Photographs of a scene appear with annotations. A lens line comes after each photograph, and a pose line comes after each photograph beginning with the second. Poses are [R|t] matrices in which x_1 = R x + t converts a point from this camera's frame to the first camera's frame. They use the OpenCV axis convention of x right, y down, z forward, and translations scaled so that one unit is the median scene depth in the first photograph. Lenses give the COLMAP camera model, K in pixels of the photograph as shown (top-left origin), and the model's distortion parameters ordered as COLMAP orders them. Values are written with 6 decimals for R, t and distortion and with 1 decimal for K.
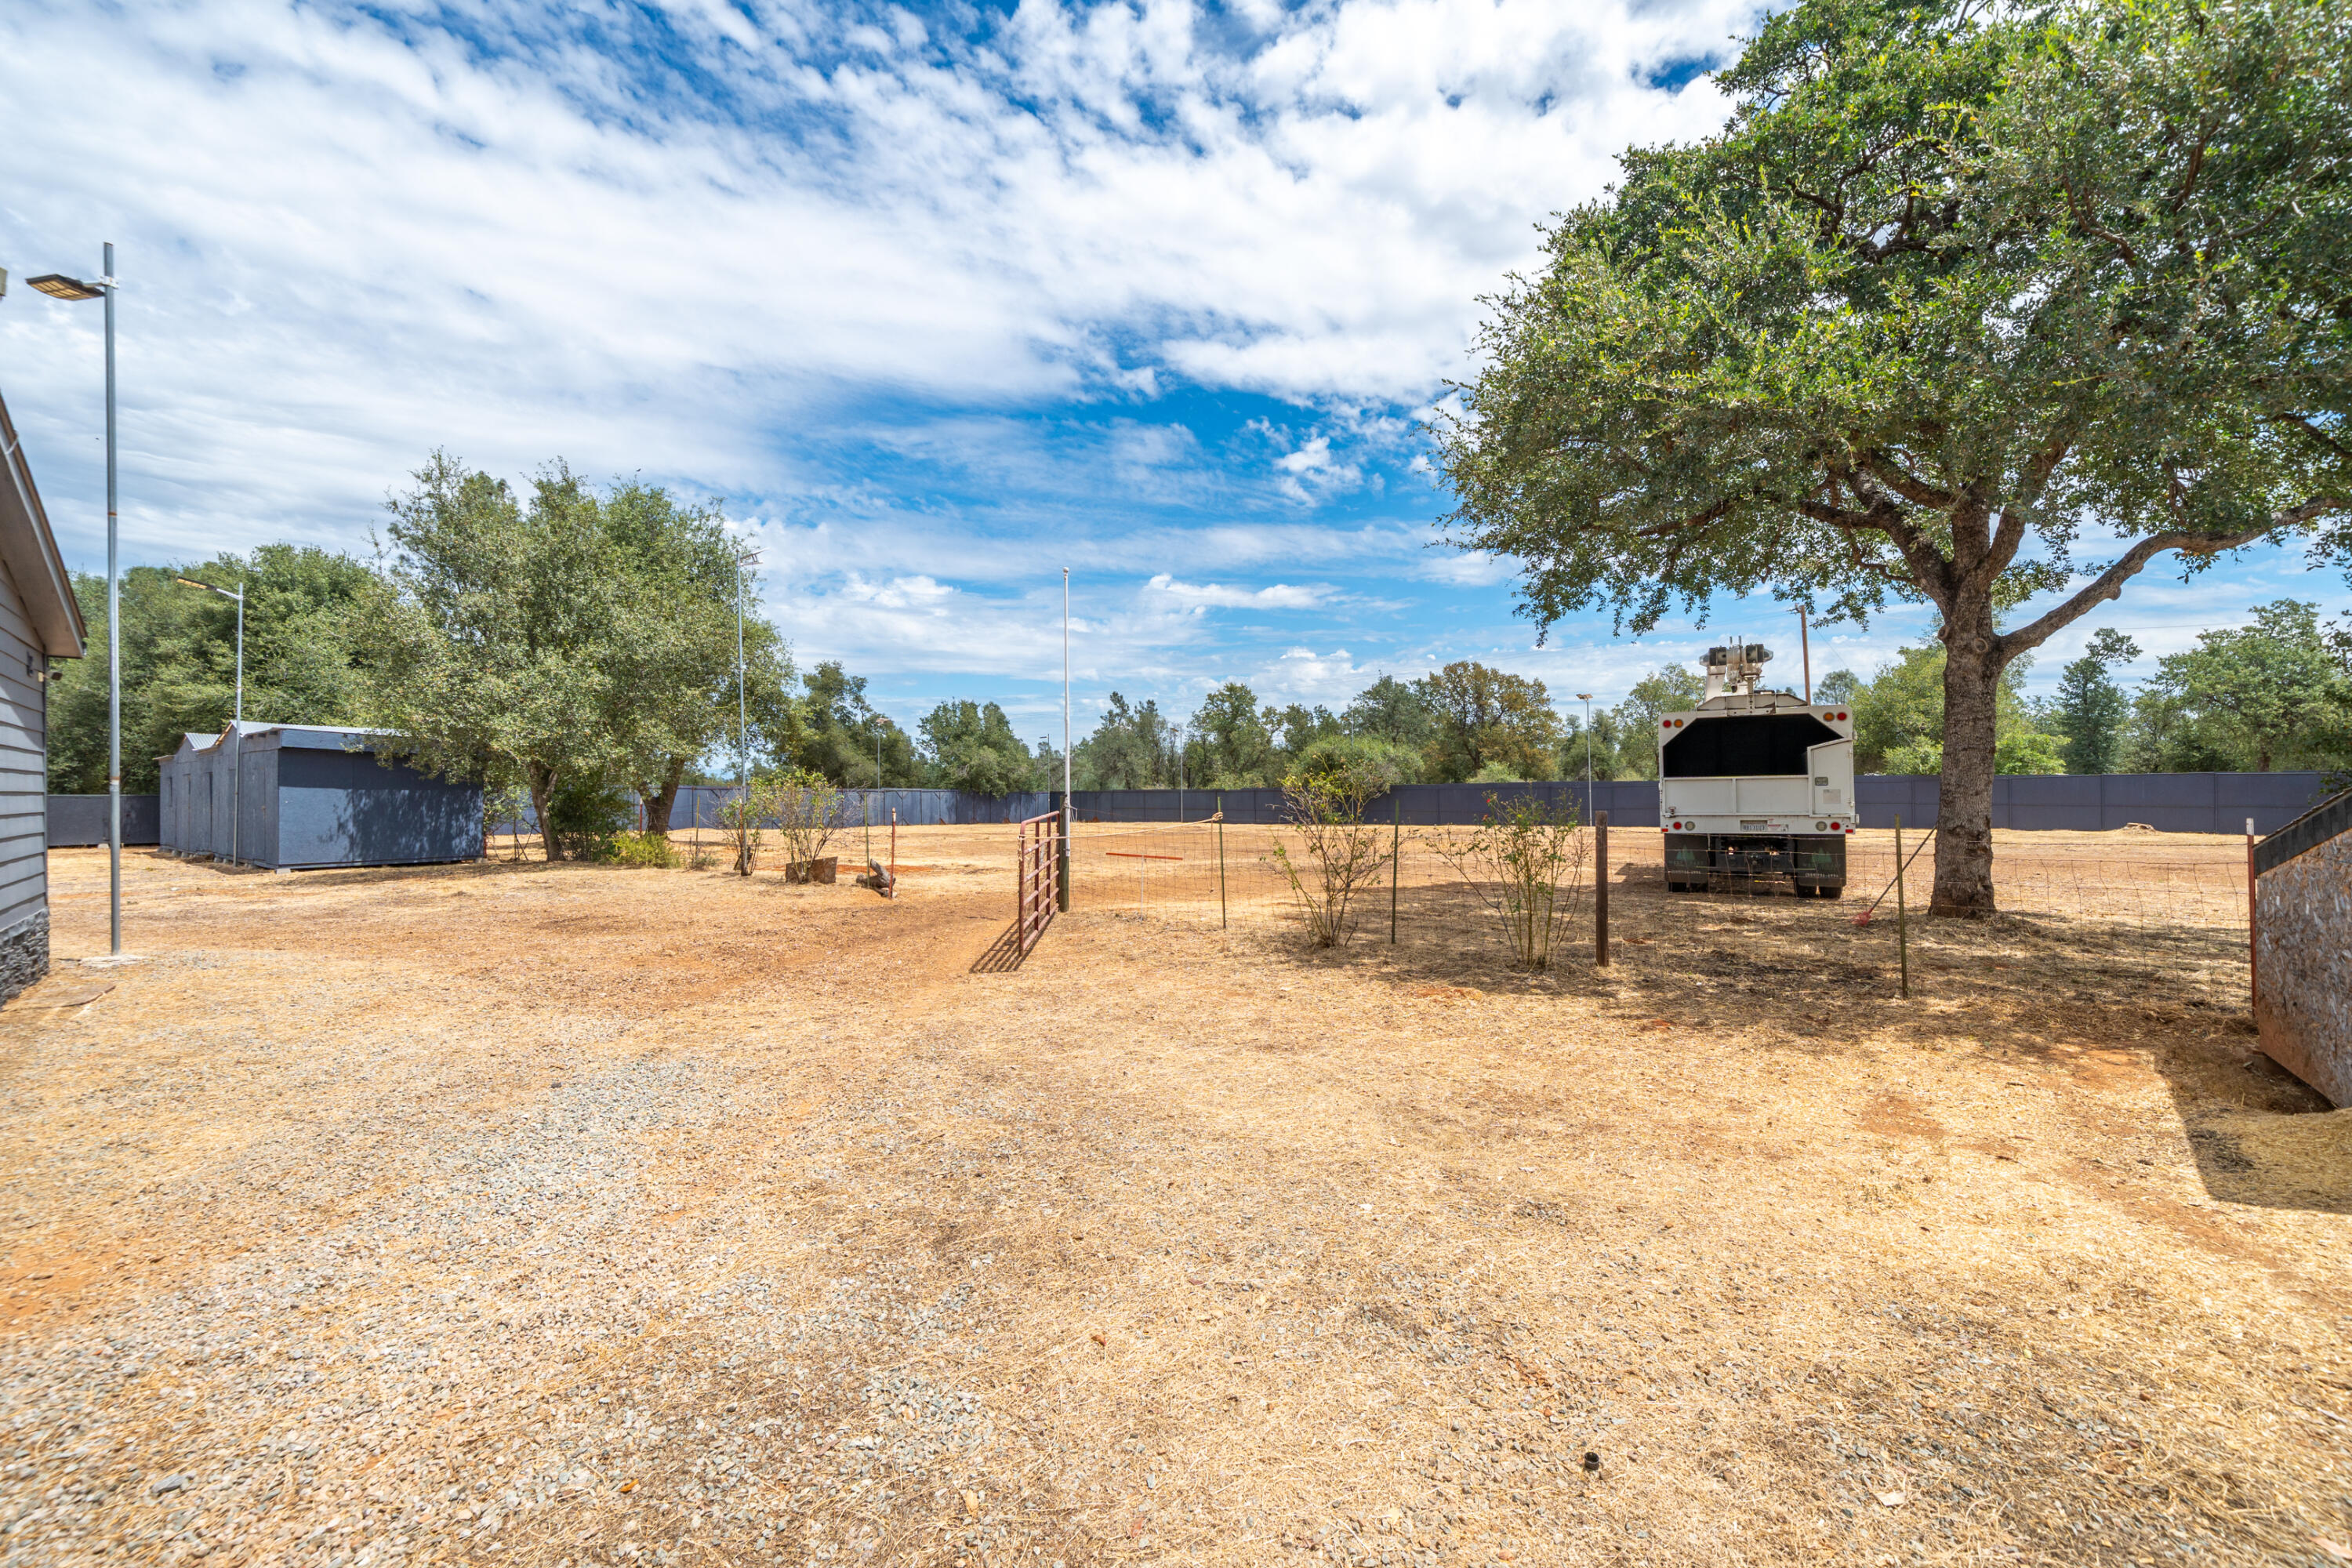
lens RADIAL K [[967.8, 0, 1181.2], [0, 967.8, 786.1], [0, 0, 1]] dist [-0.000755, -0.000054]
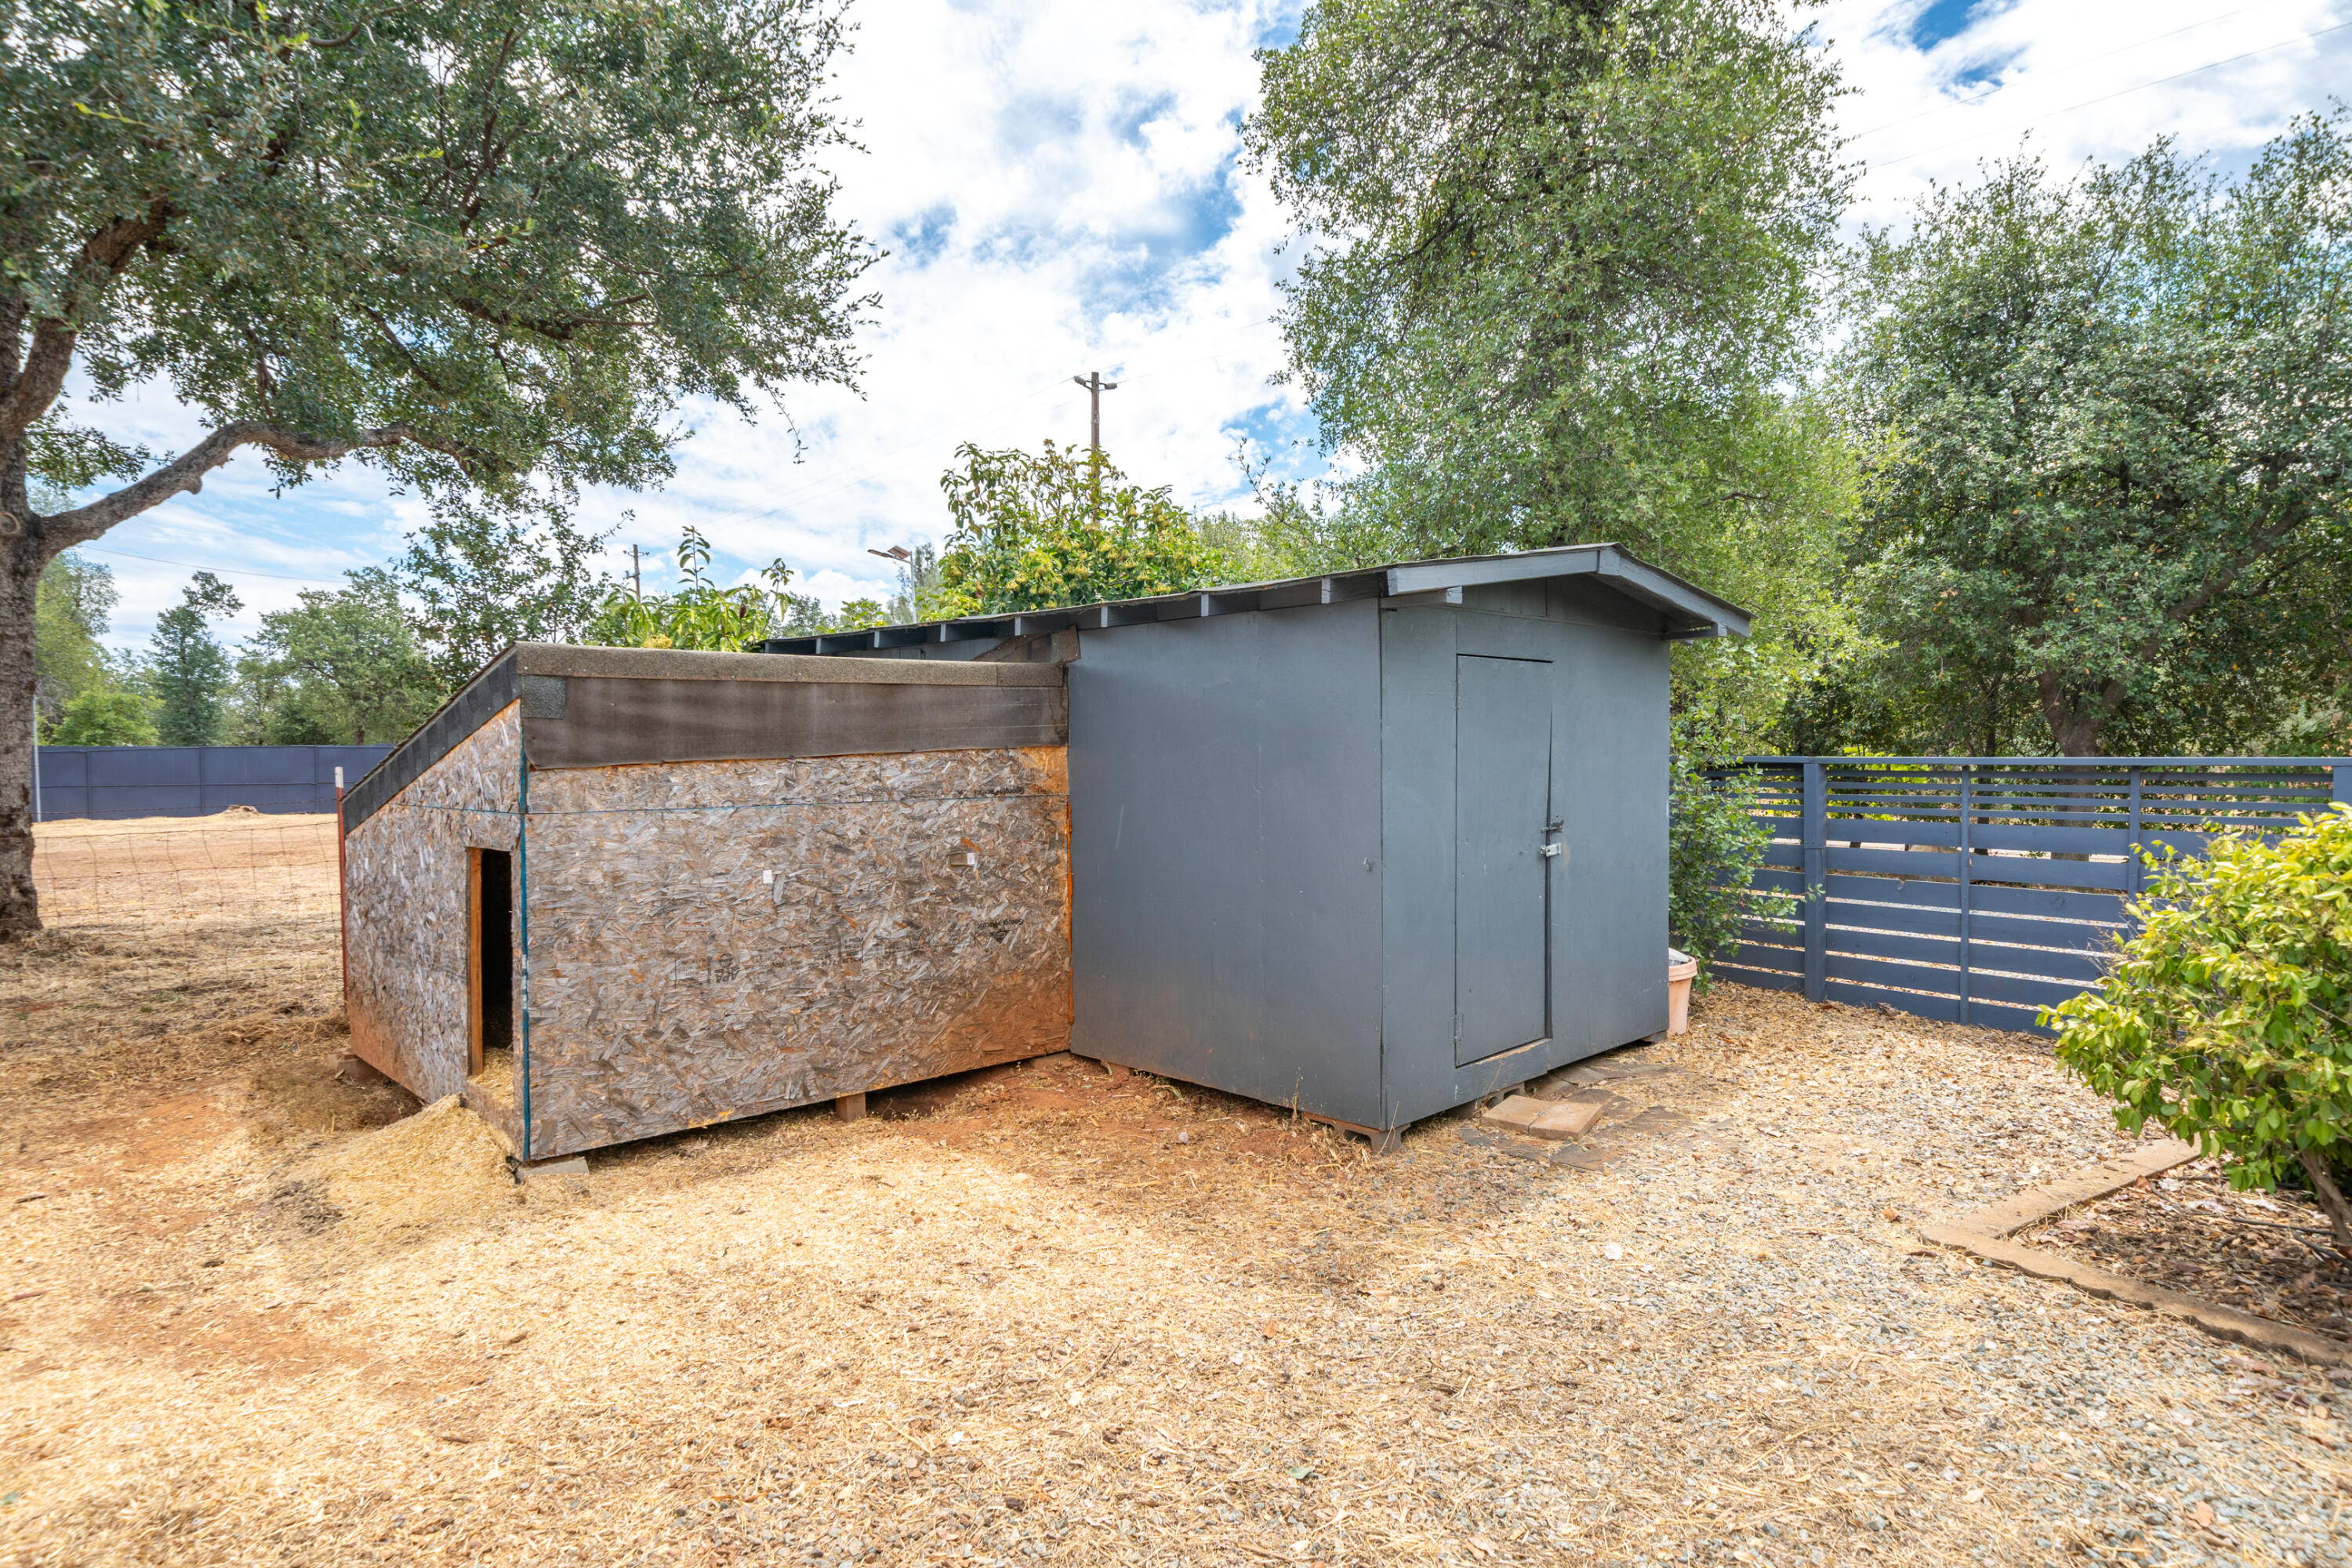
lens RADIAL K [[1286.2, 0, 1176.4], [0, 1286.2, 785.6], [0, 0, 1]] dist [0.002276, 0.000829]
pose [[0.162928, -0.017435, 0.986484, 0.088785], [0.001592, 0.999847, 0.017408, 0.016924], [-0.986637, -0.001266, 0.162931, 0.075621]]
